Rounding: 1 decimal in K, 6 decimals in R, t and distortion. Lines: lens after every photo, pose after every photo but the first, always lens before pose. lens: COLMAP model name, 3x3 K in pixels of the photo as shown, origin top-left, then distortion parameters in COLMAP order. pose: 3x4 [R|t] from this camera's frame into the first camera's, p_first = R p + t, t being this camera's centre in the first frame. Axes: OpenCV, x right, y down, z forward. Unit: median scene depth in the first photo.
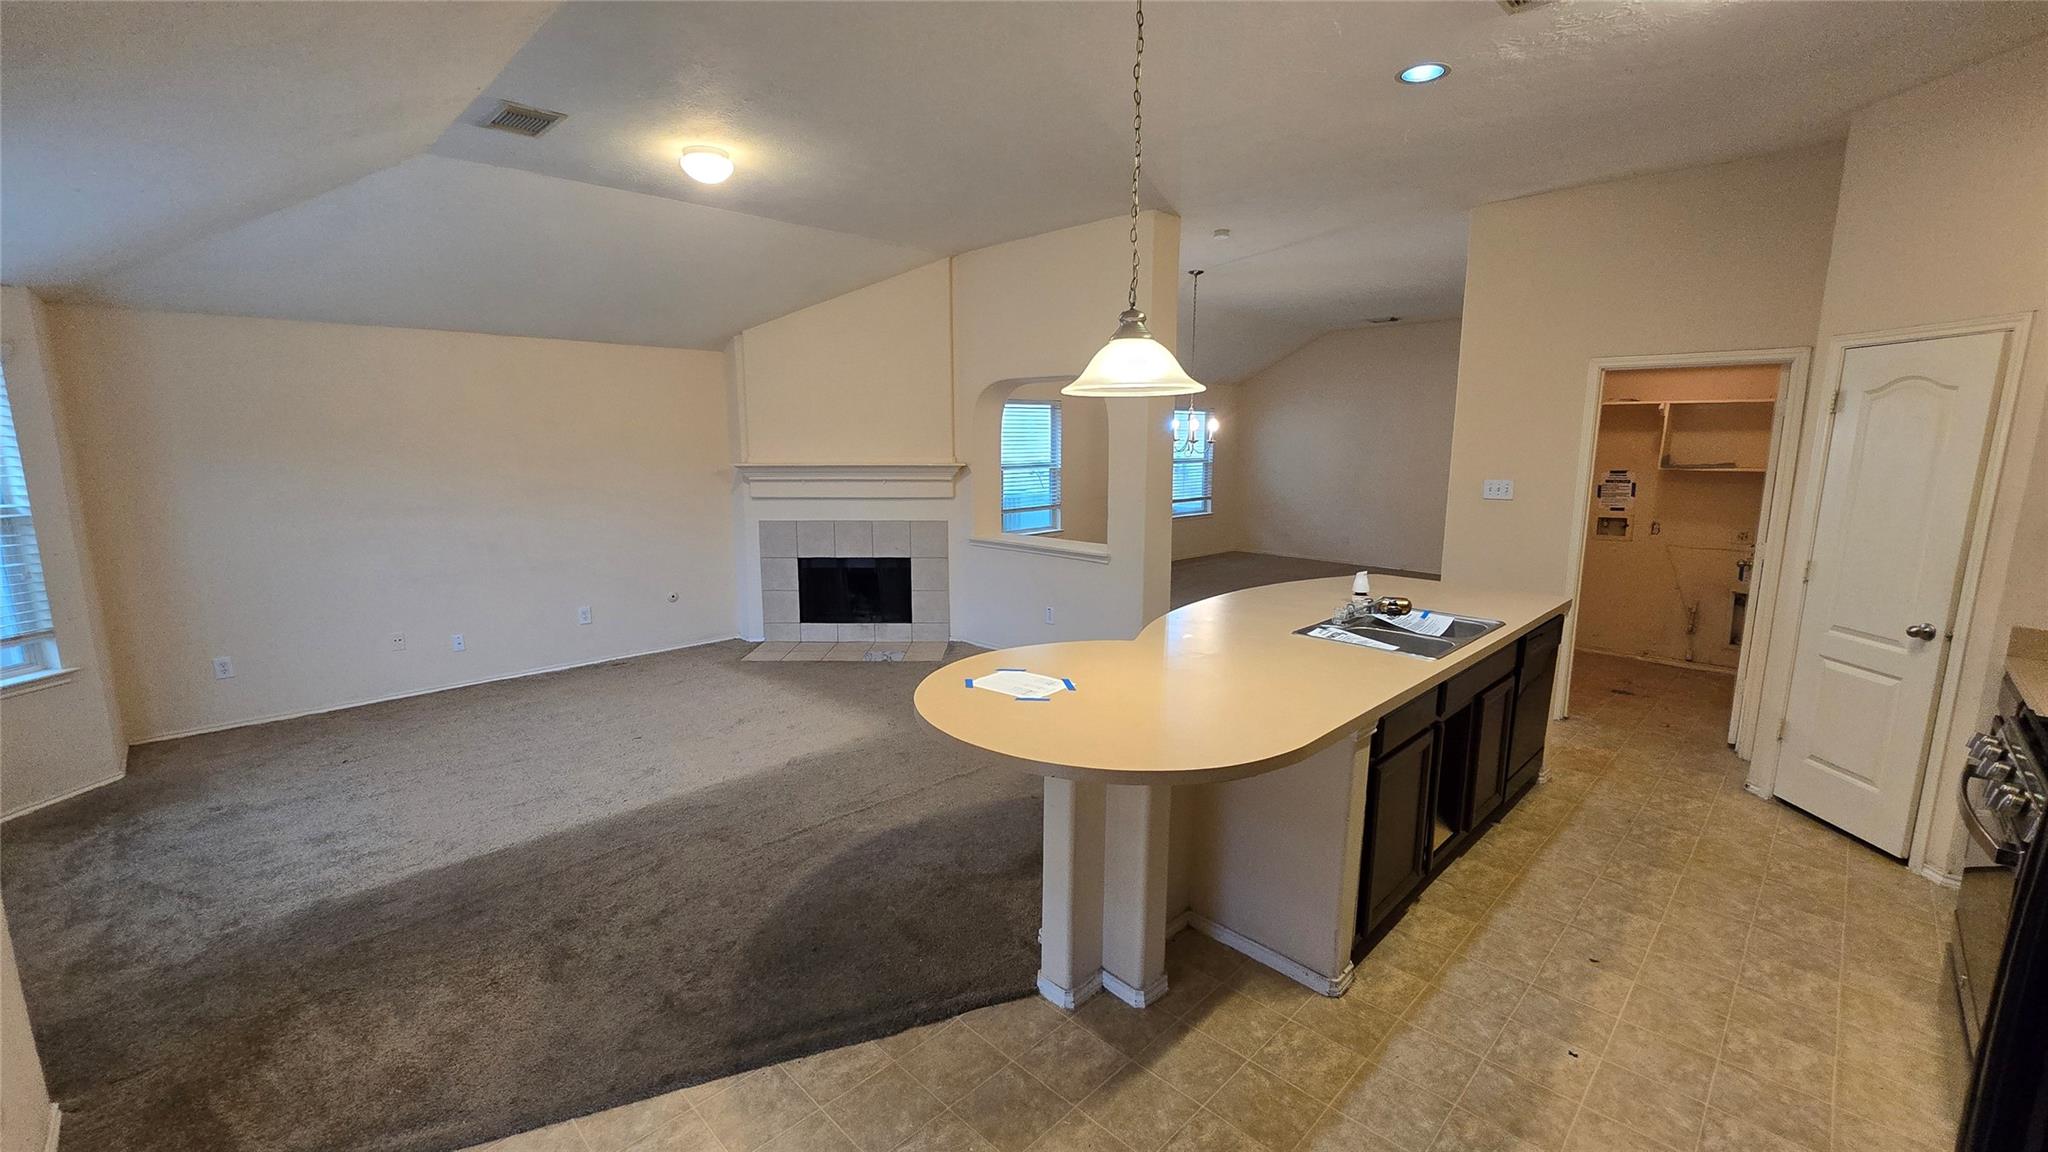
lens RADIAL K [[834.1, 0, 1036.7], [0, 834.1, 544.9], [0, 0, 1]] dist [-0.000122, 0.000058]
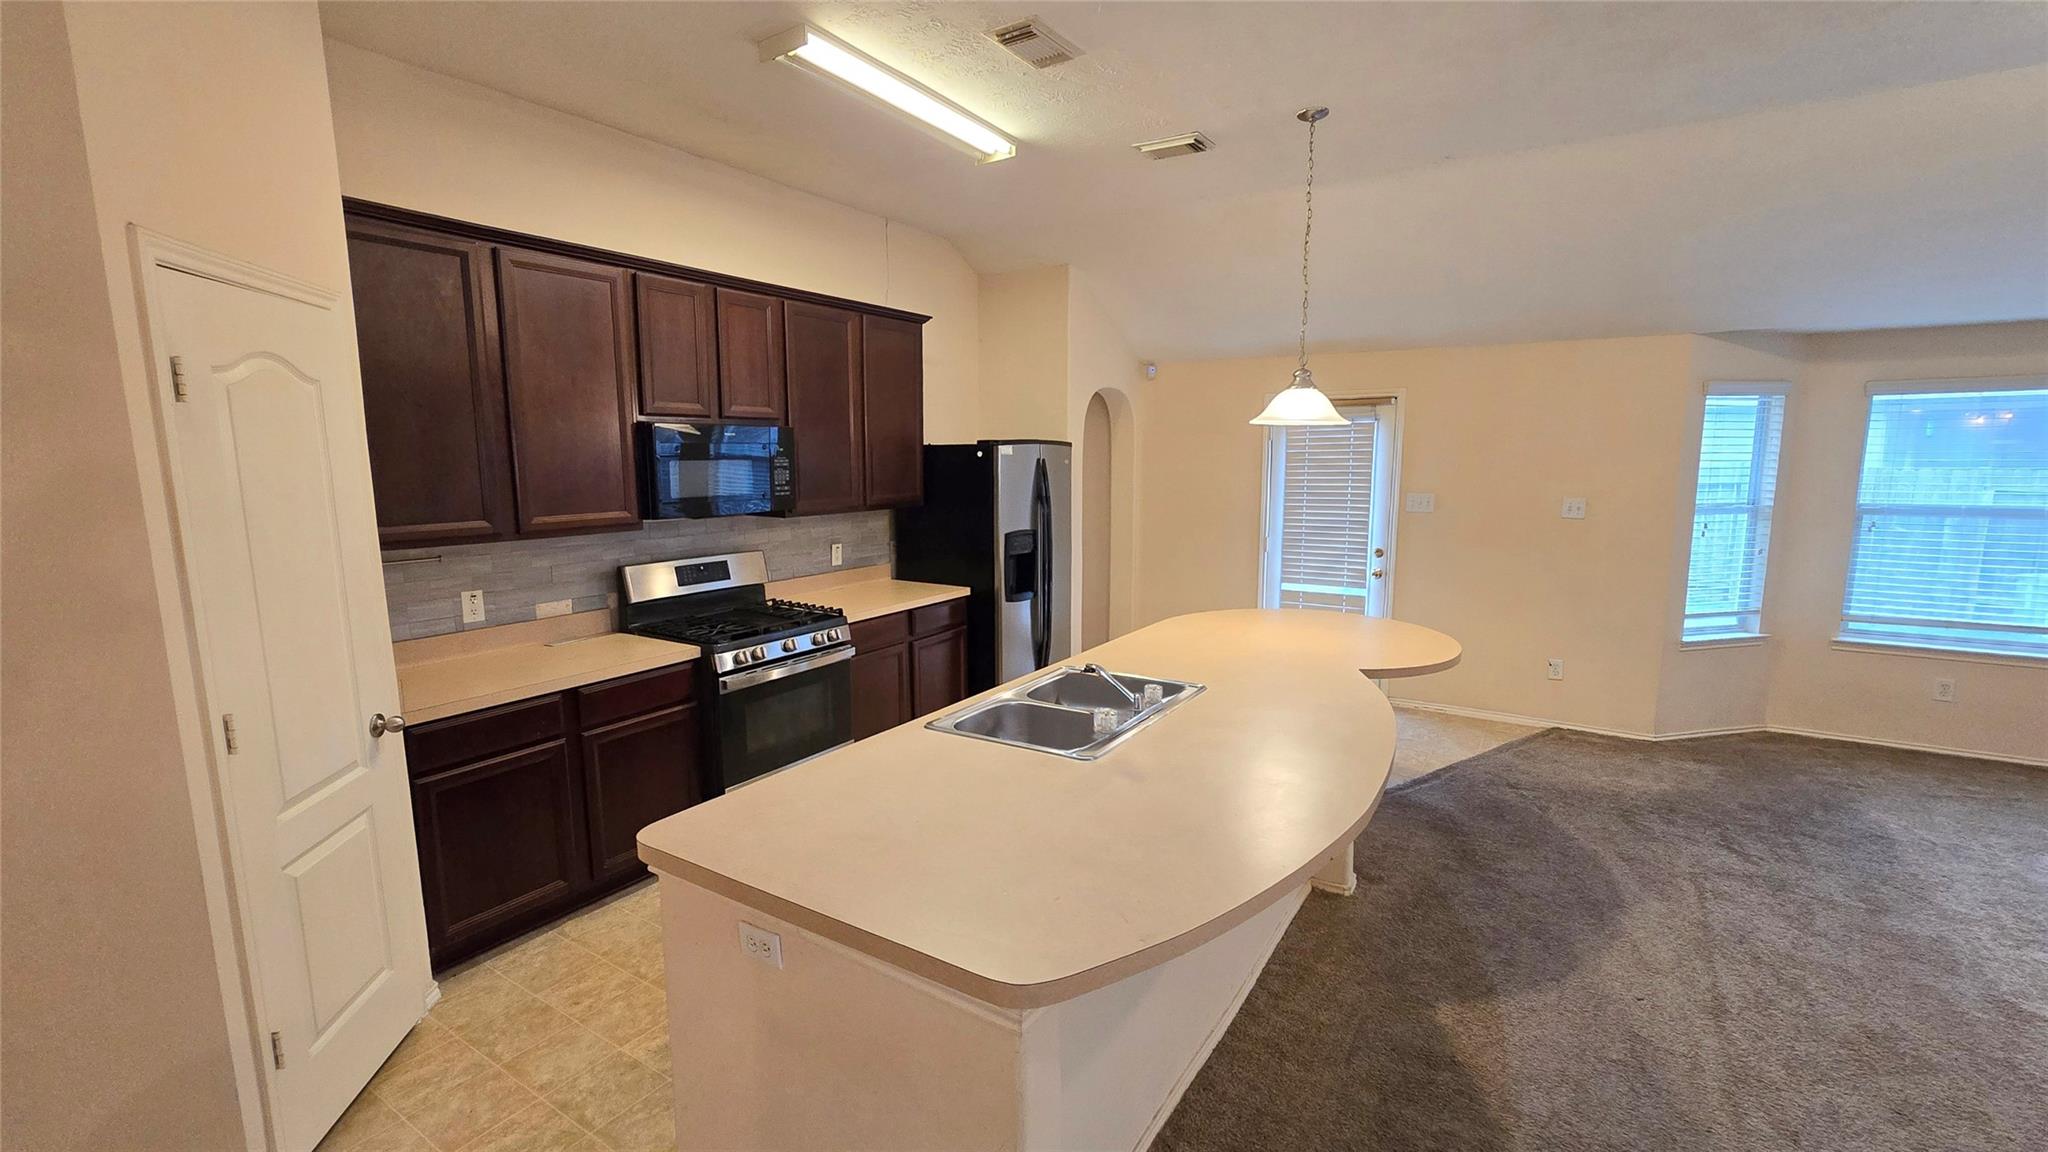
lens RADIAL K [[859.0, 0, 1045.2], [0, 859.0, 573.6], [0, 0, 1]] dist [-0.002012, 0.000291]
pose [[-0.976009, 0.034201, -0.215029, 0.341458], [-0.023191, 0.965638, 0.258853, -0.122527], [0.216494, 0.257630, -0.941678, 0.924762]]
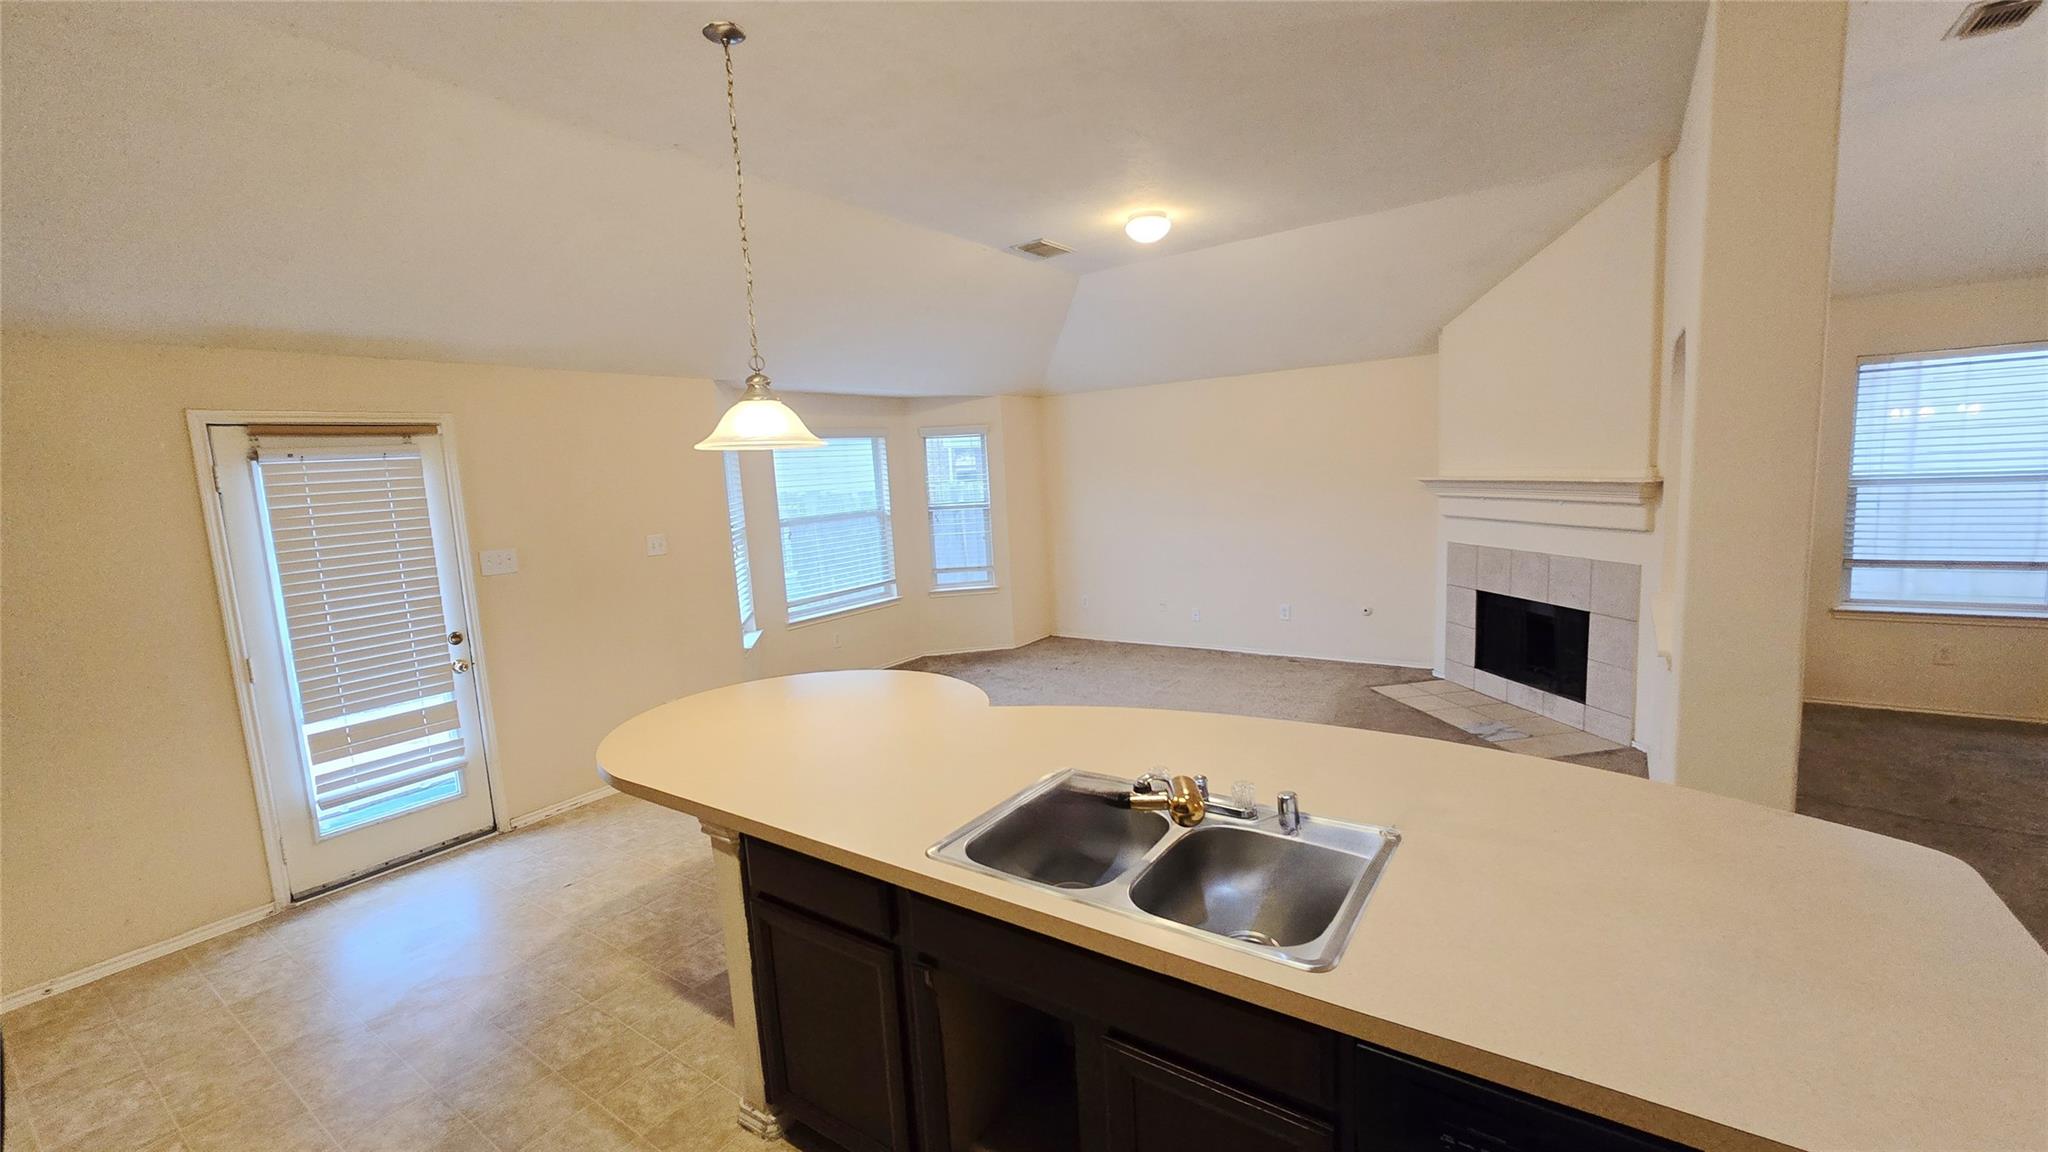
lens RADIAL K [[826.2, 0, 1024.0], [0, 826.2, 576.0], [0, 0, 1]] dist [-0.008409, 0.000053]
pose [[0.157892, 0.124627, -0.979560, 0.485040], [-0.070260, 0.990907, 0.114746, -0.066147], [0.984954, 0.050707, 0.165213, 0.455035]]
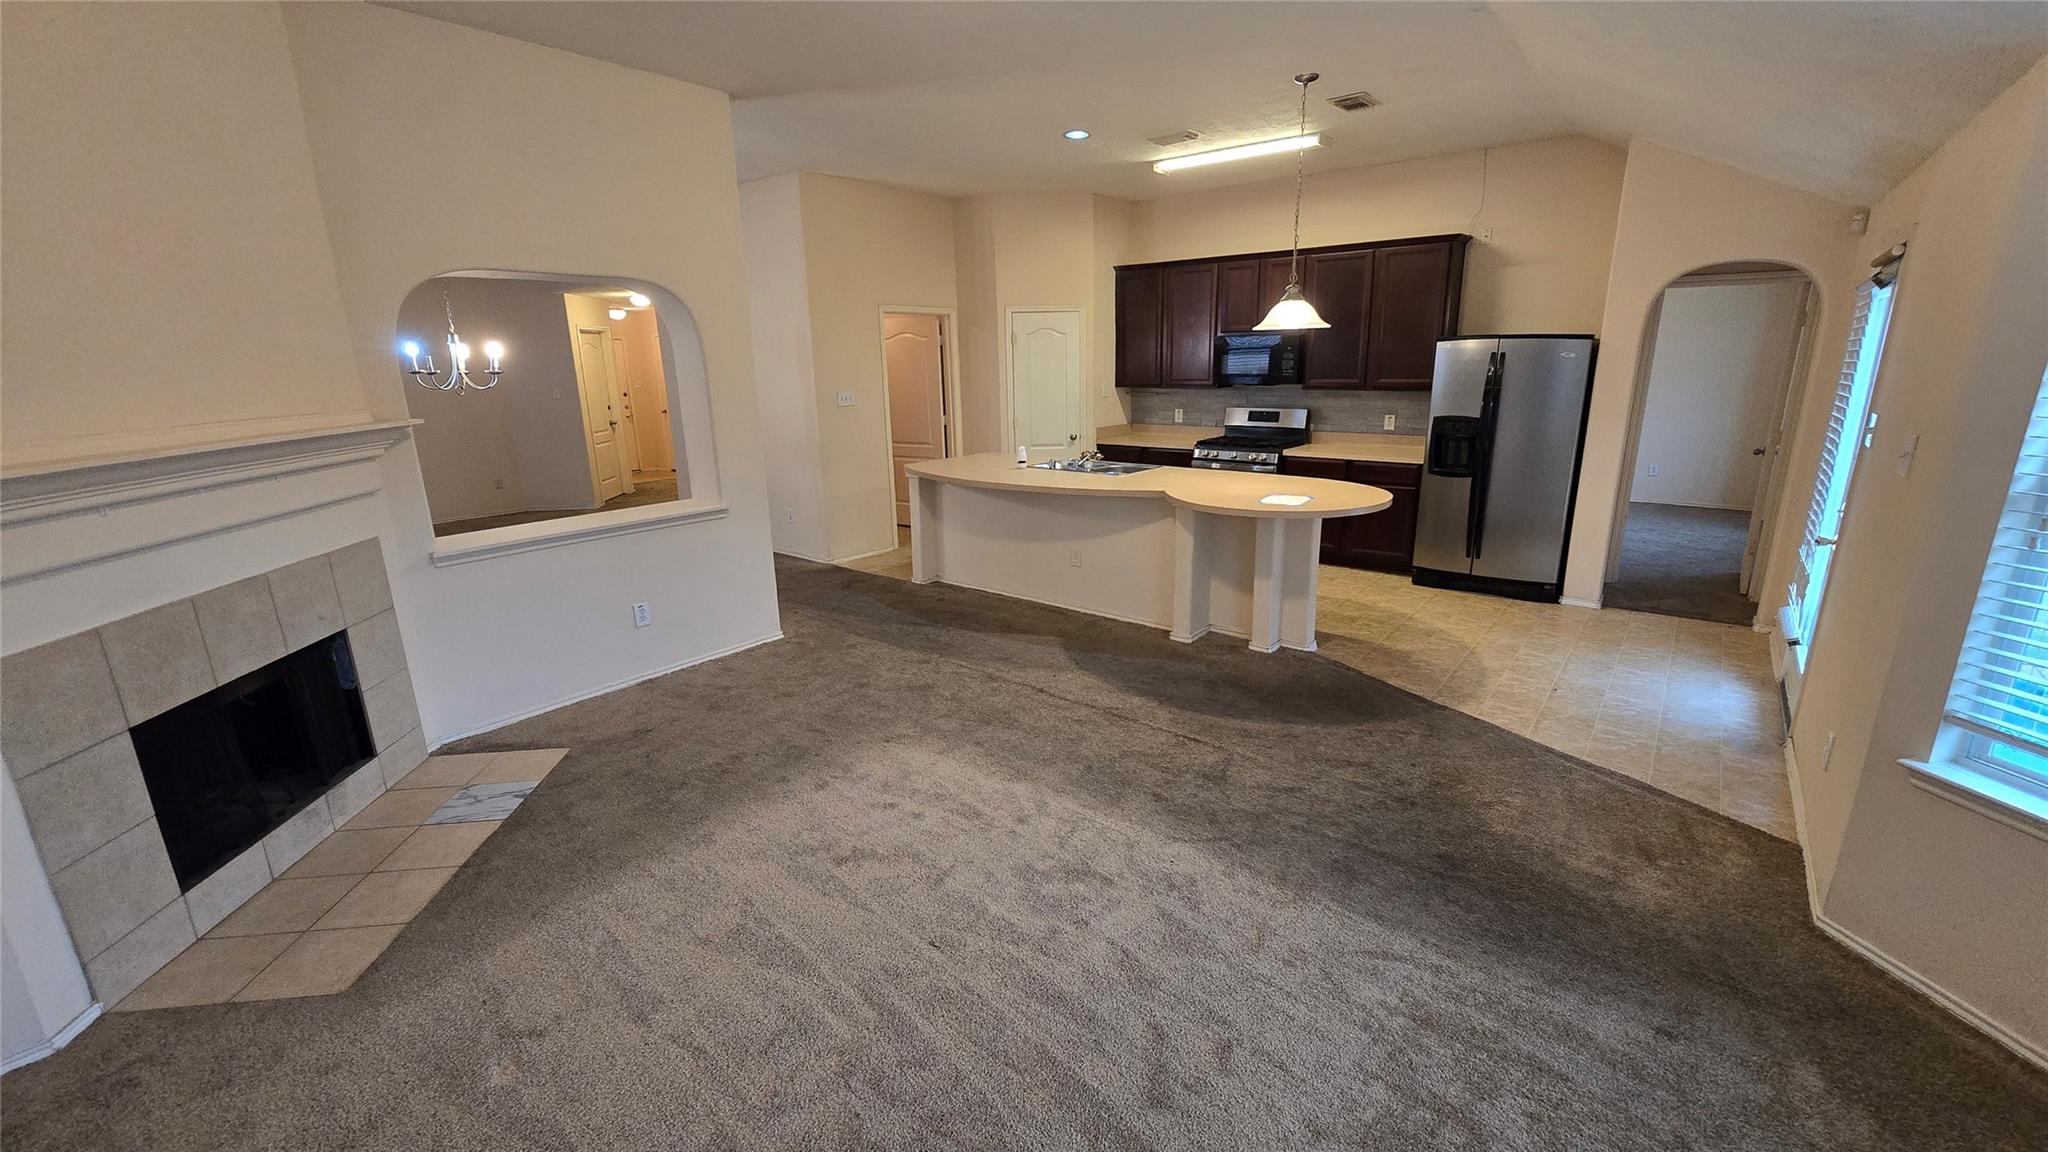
lens RADIAL K [[836.2, 0, 1030.0], [0, 836.2, 579.5], [0, 0, 1]] dist [-0.000864, 0.000433]
pose [[-0.094854, -0.254962, 0.962288, -0.699289], [0.140707, 0.953508, 0.266505, -0.092263], [-0.985497, 0.160679, -0.054569, 0.691766]]
